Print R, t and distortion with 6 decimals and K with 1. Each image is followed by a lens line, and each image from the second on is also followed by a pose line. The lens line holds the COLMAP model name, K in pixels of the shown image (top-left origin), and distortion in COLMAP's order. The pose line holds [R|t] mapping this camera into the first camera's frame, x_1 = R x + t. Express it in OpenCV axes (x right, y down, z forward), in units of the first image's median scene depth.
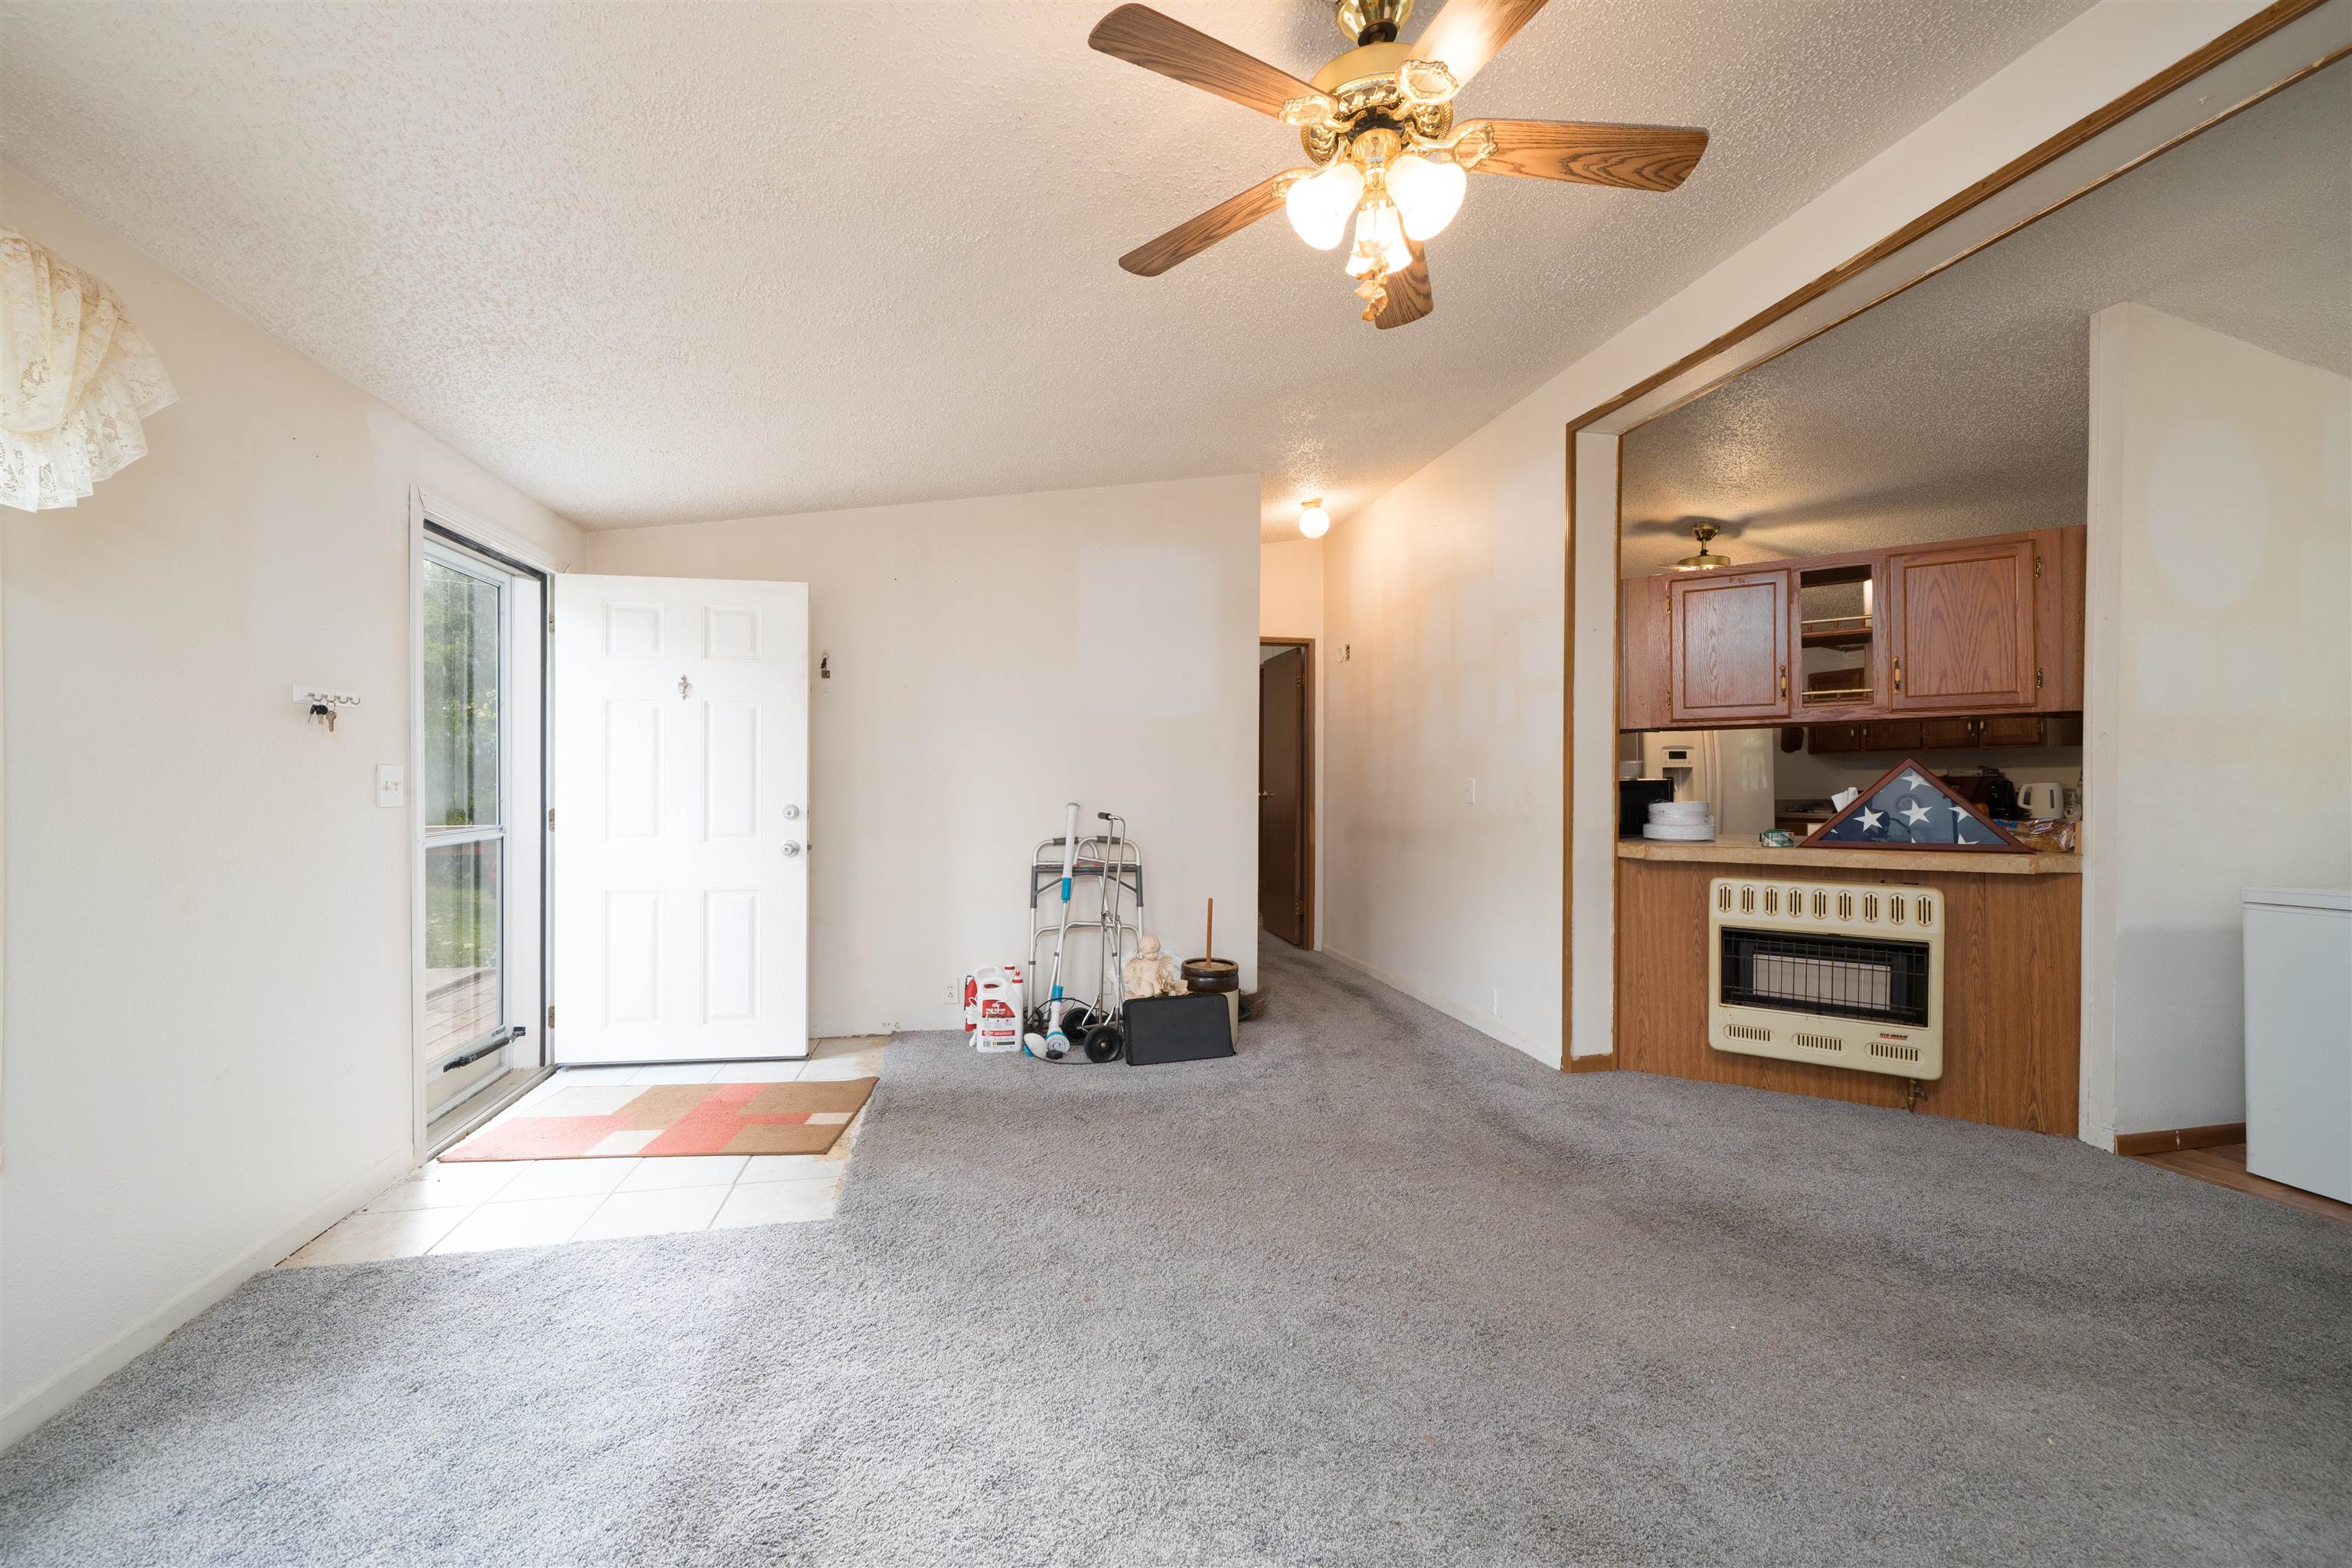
lens RADIAL K [[931.7, 0, 1186.8], [0, 931.7, 785.5], [0, 0, 1]] dist [0.000112, 0.000052]
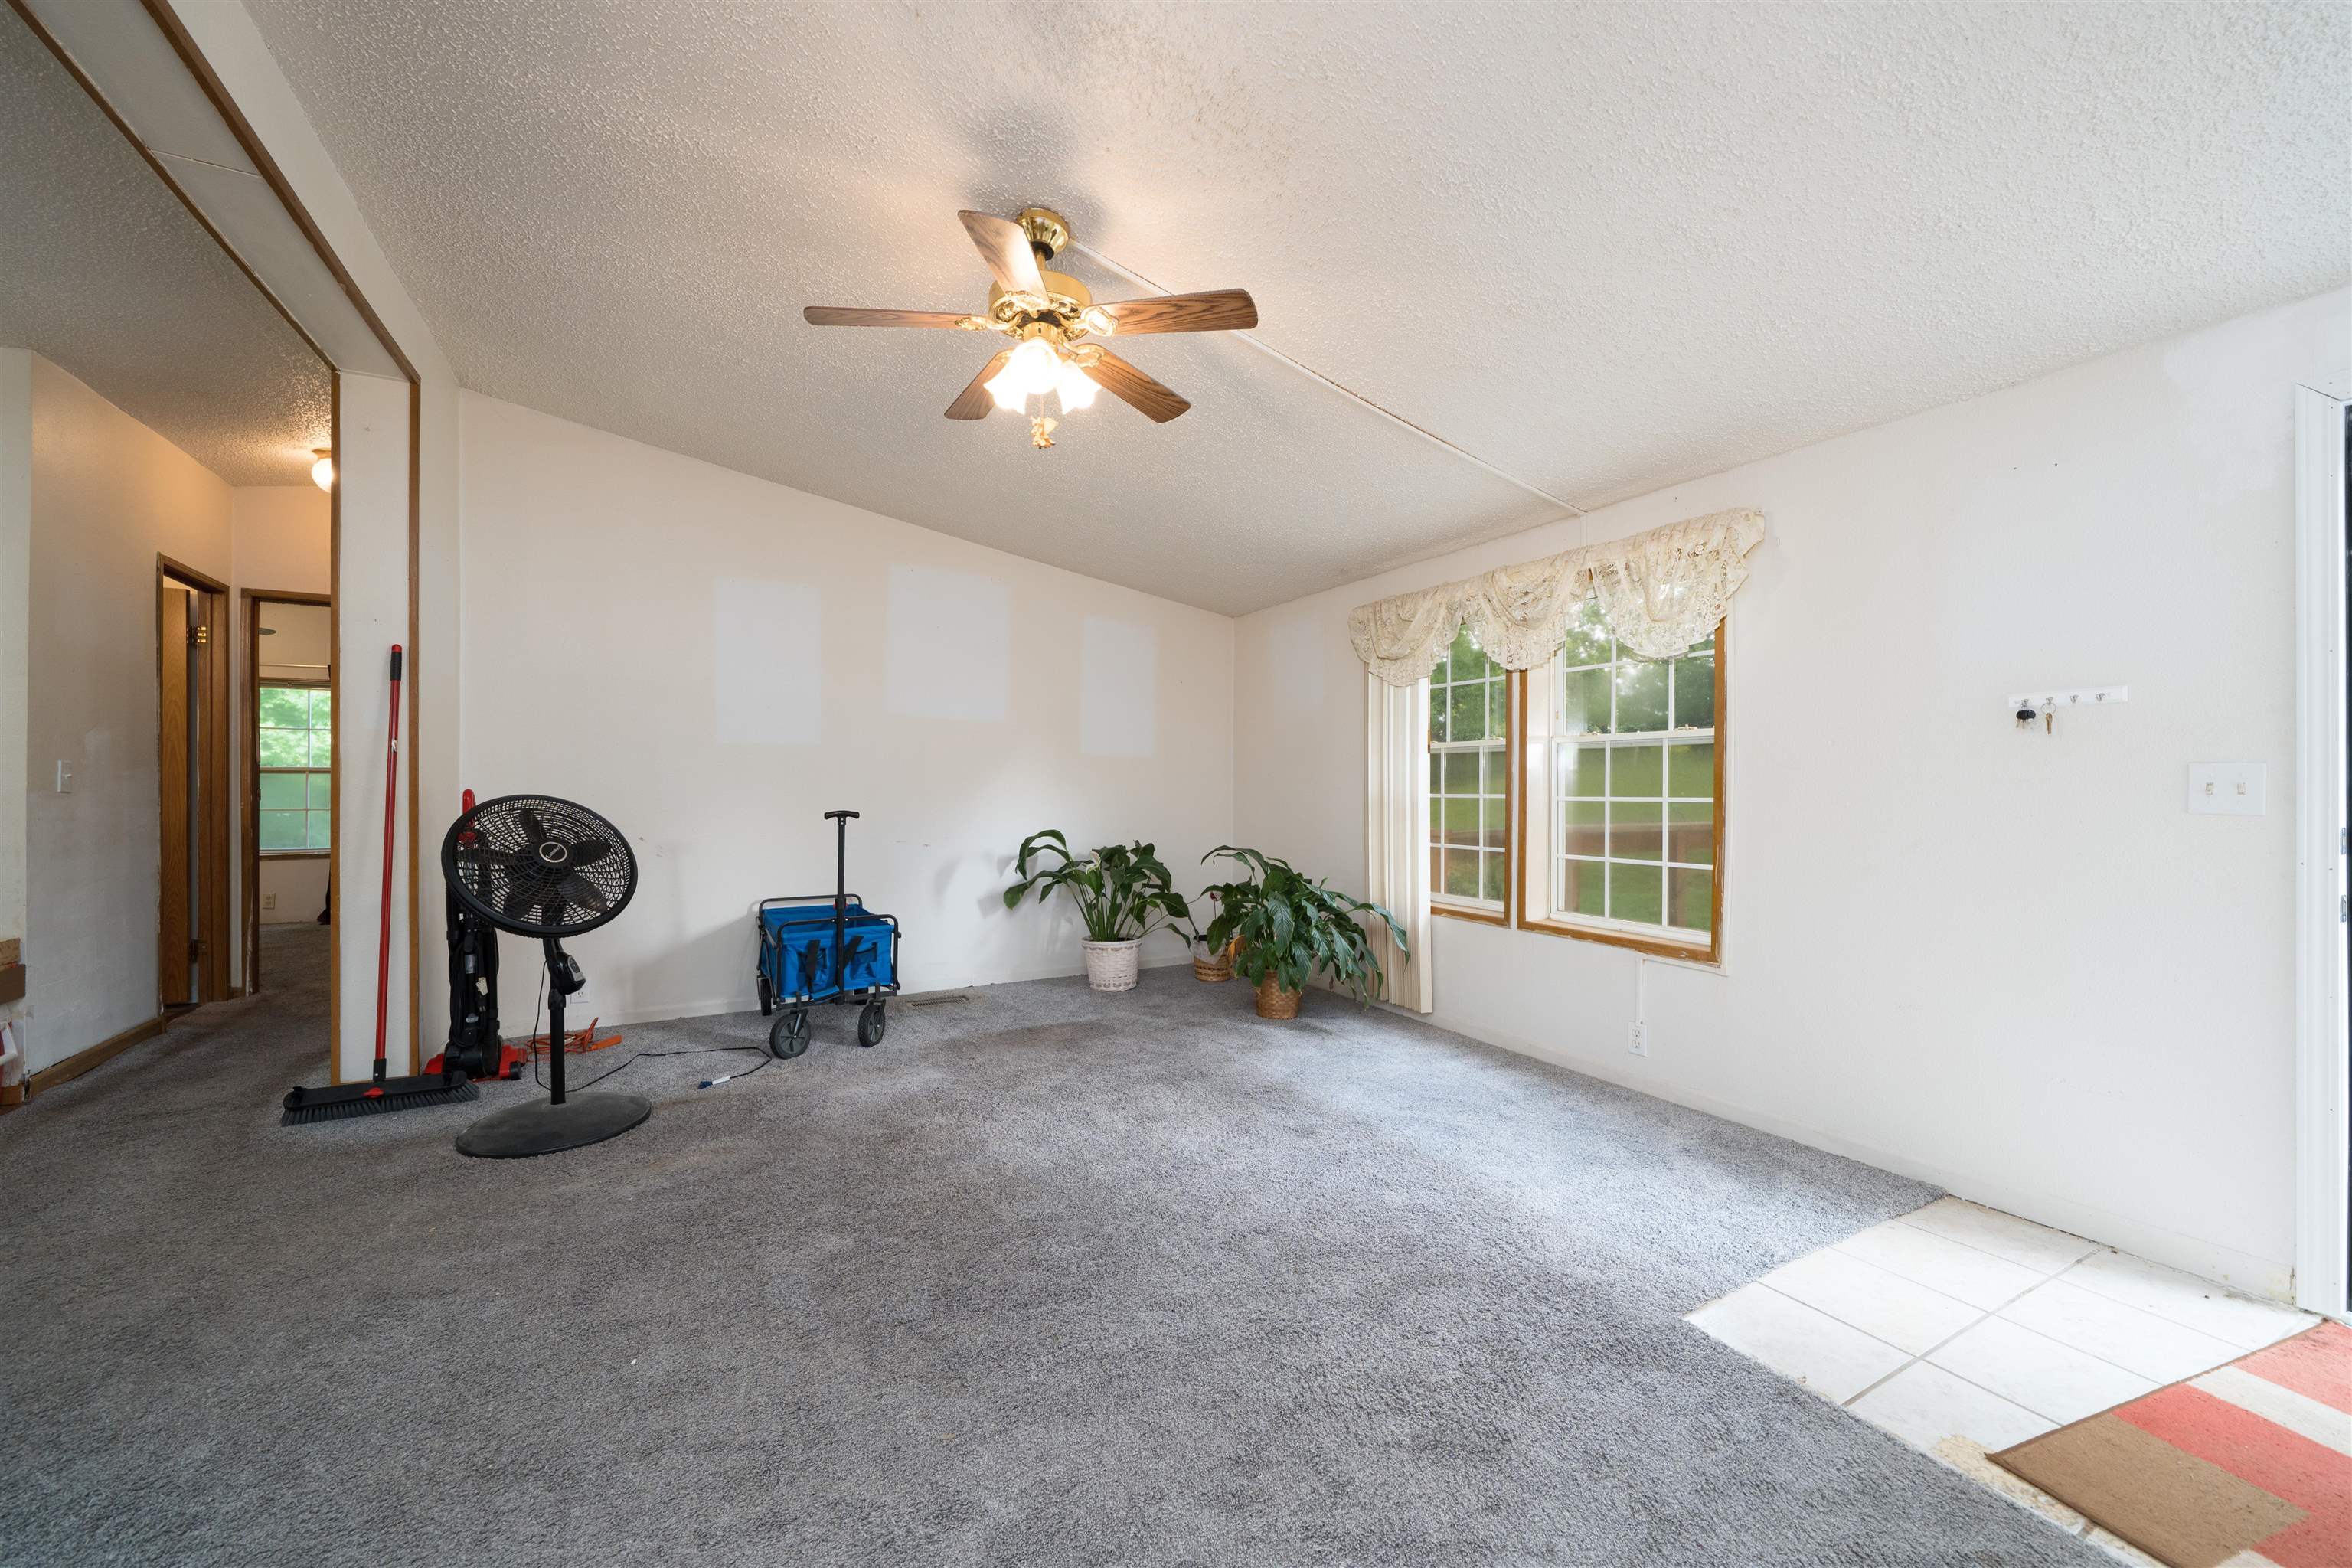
lens RADIAL K [[892.5, 0, 1170.6], [0, 892.5, 787.8], [0, 0, 1]] dist [-0.000380, -0.000055]
pose [[-0.955414, -0.005751, -0.295212, 0.195412], [-0.007954, 0.999949, 0.006260, 0.001877], [0.295161, 0.008329, -0.955411, 1.132840]]
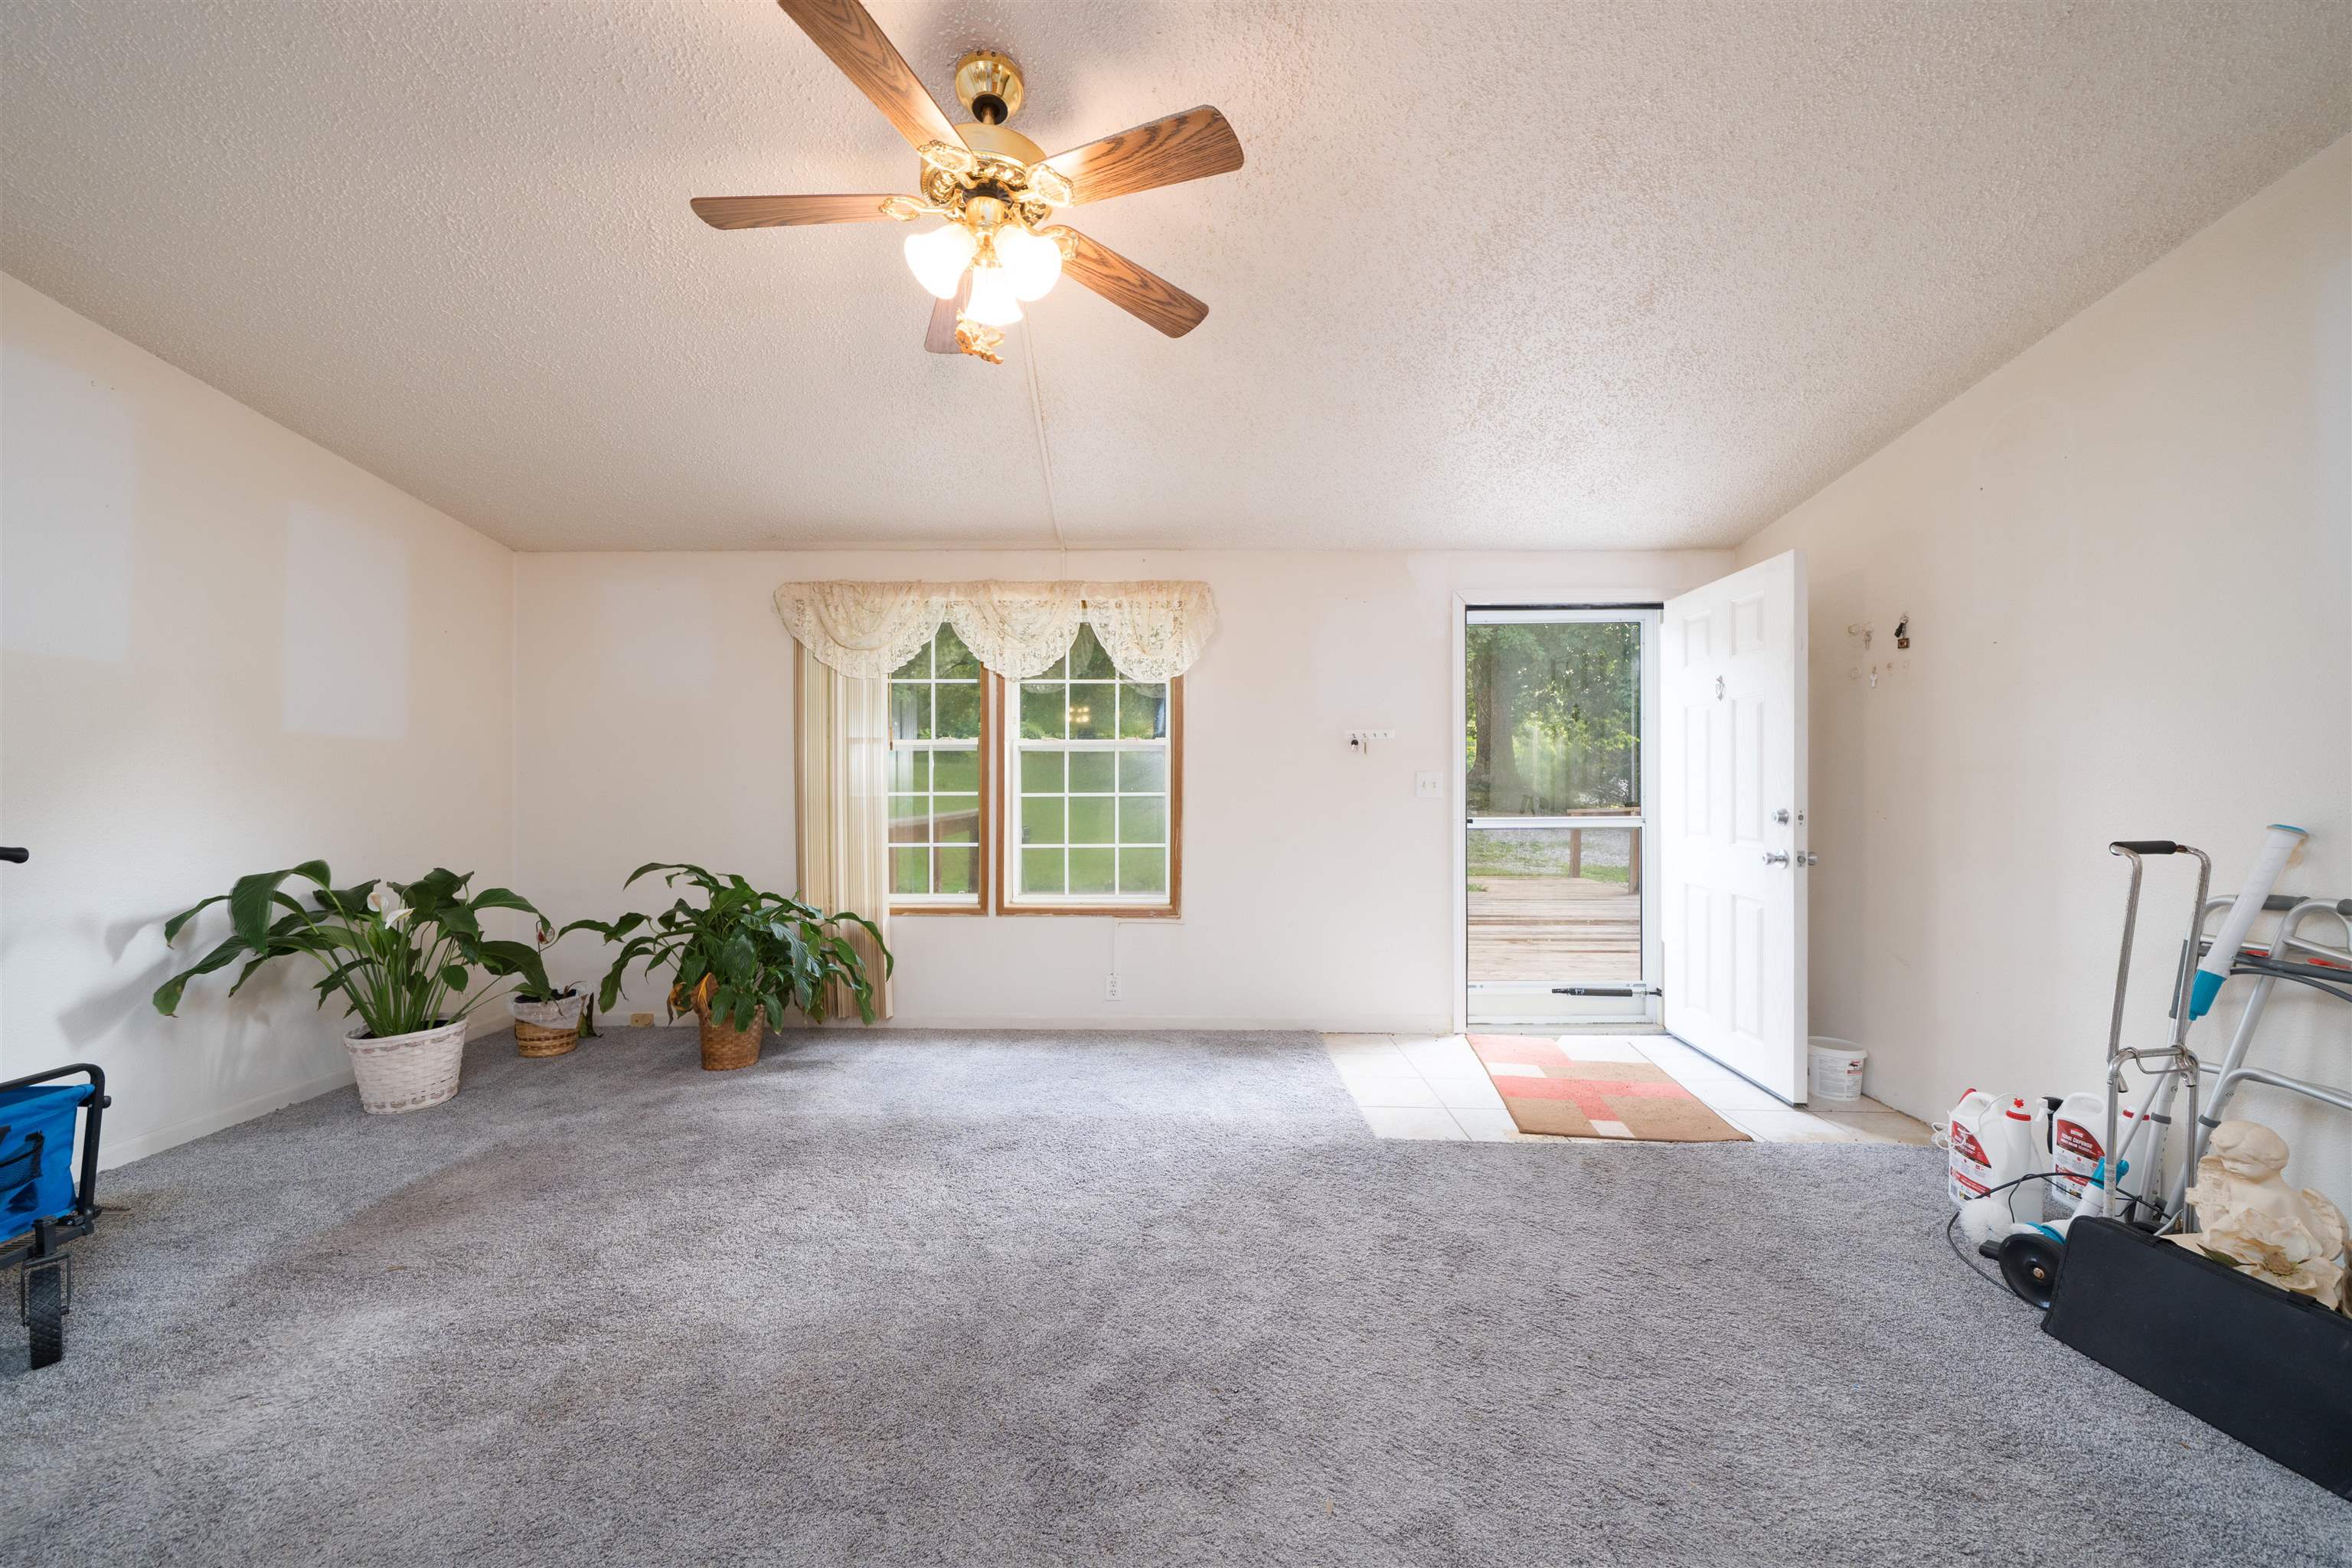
lens RADIAL K [[892.5, 0, 1170.6], [0, 892.5, 787.8], [0, 0, 1]] dist [-0.000380, -0.000055]
pose [[-0.216866, 0.001997, -0.976199, 0.576405], [-0.006520, 0.999973, 0.003494, 0.002570], [0.976180, 0.007122, -0.216847, 0.693584]]
